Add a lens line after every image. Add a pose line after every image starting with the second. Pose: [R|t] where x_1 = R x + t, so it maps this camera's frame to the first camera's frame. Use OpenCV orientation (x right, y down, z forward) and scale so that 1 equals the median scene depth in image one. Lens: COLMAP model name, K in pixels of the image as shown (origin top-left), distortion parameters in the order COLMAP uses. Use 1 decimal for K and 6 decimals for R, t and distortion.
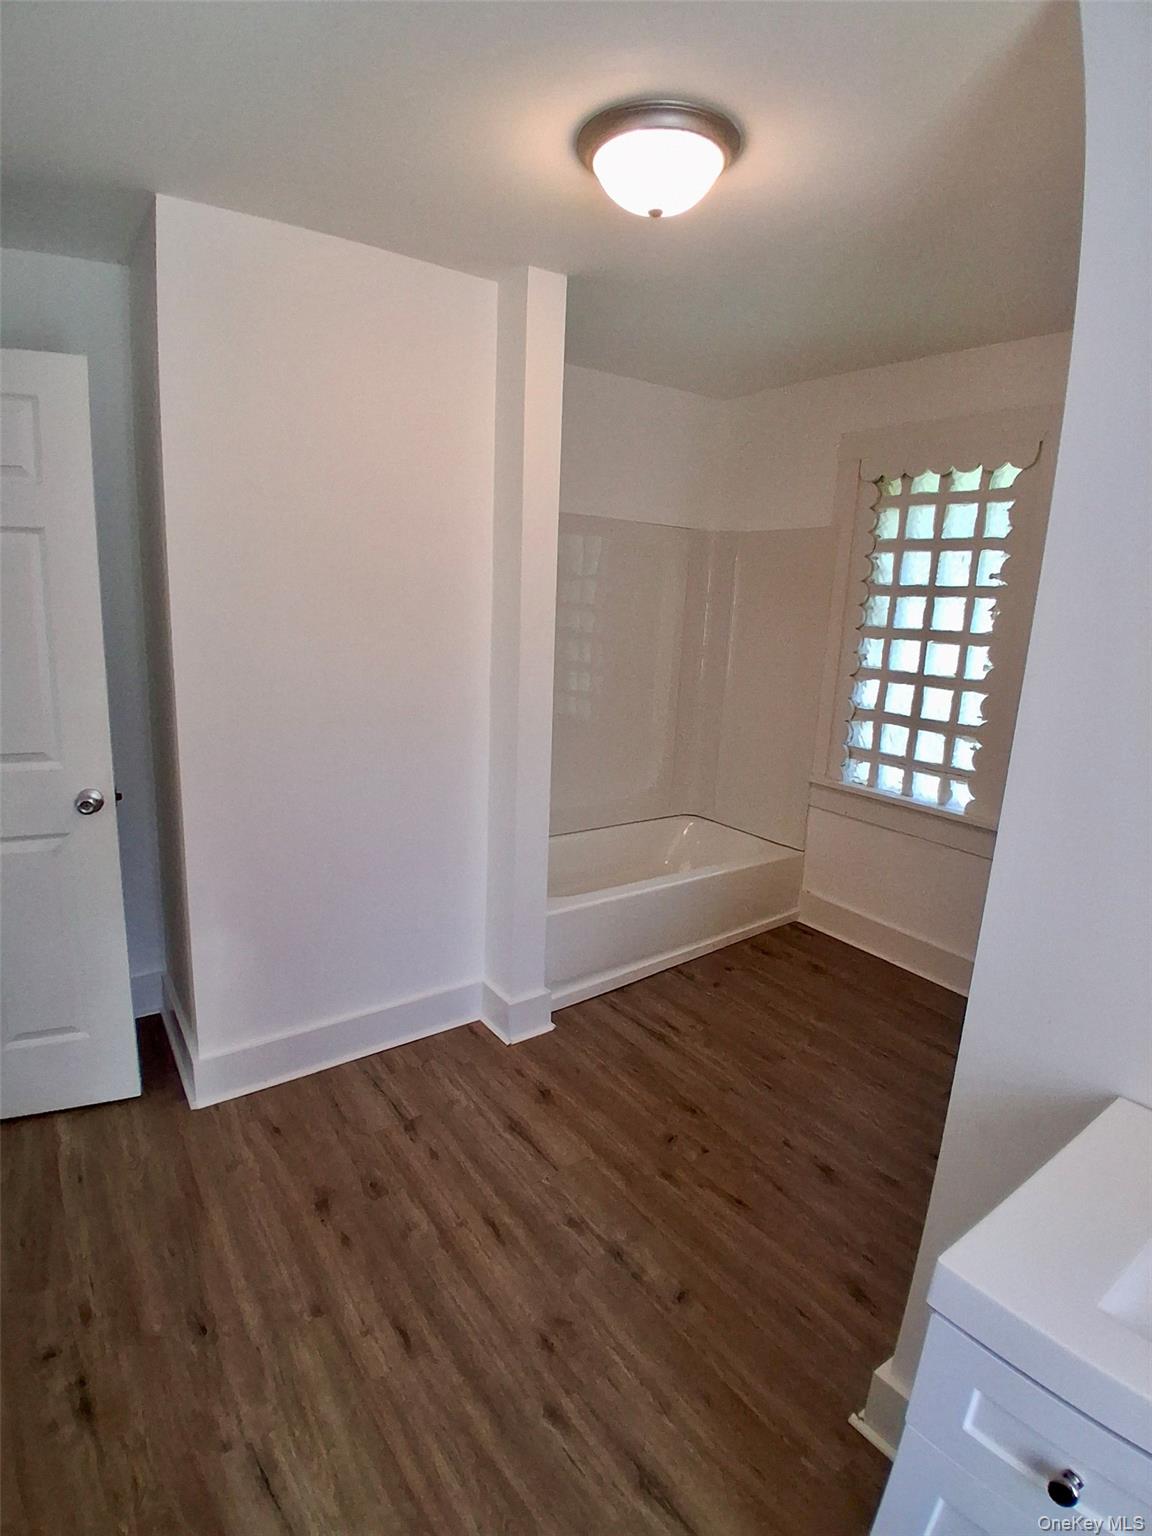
lens RADIAL K [[762.0, 0, 569.9], [0, 762.0, 757.7], [0, 0, 1]] dist [-0.002772, -0.044467]
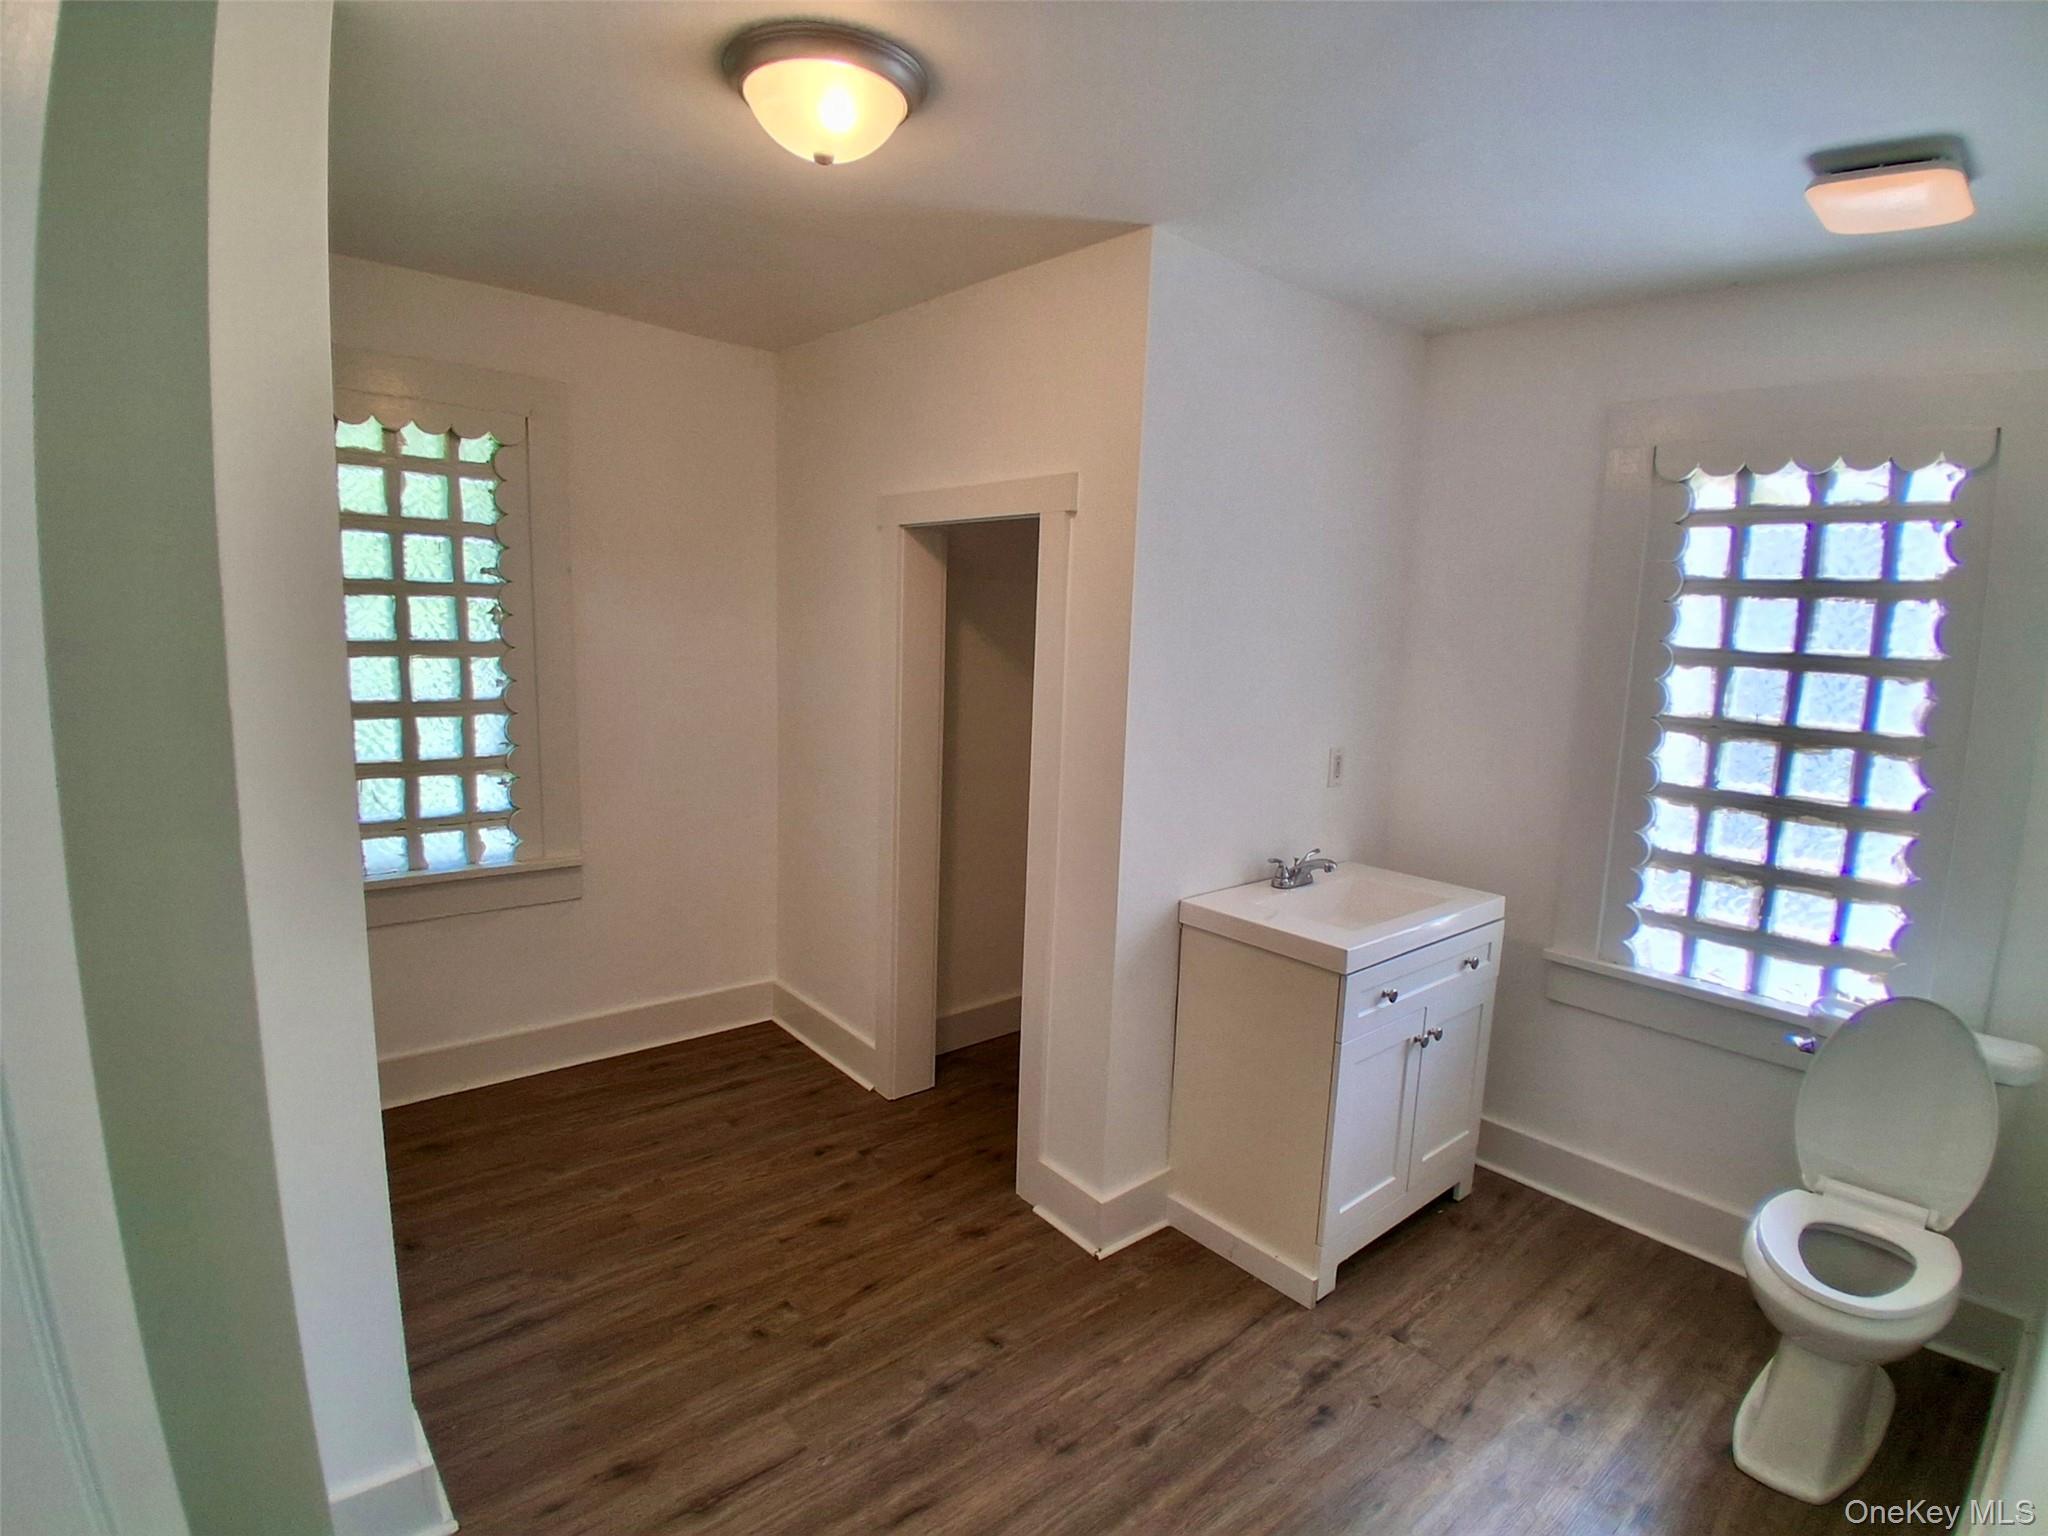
lens RADIAL K [[1022.2, 0, 1009.4], [0, 1022.2, 770.5], [0, 0, 1]] dist [0.013827, -0.051147]
pose [[-0.081648, -0.191057, 0.978177, -0.832126], [0.168501, 0.964680, 0.202485, -0.221329], [-0.982314, 0.181357, -0.046570, 0.741237]]
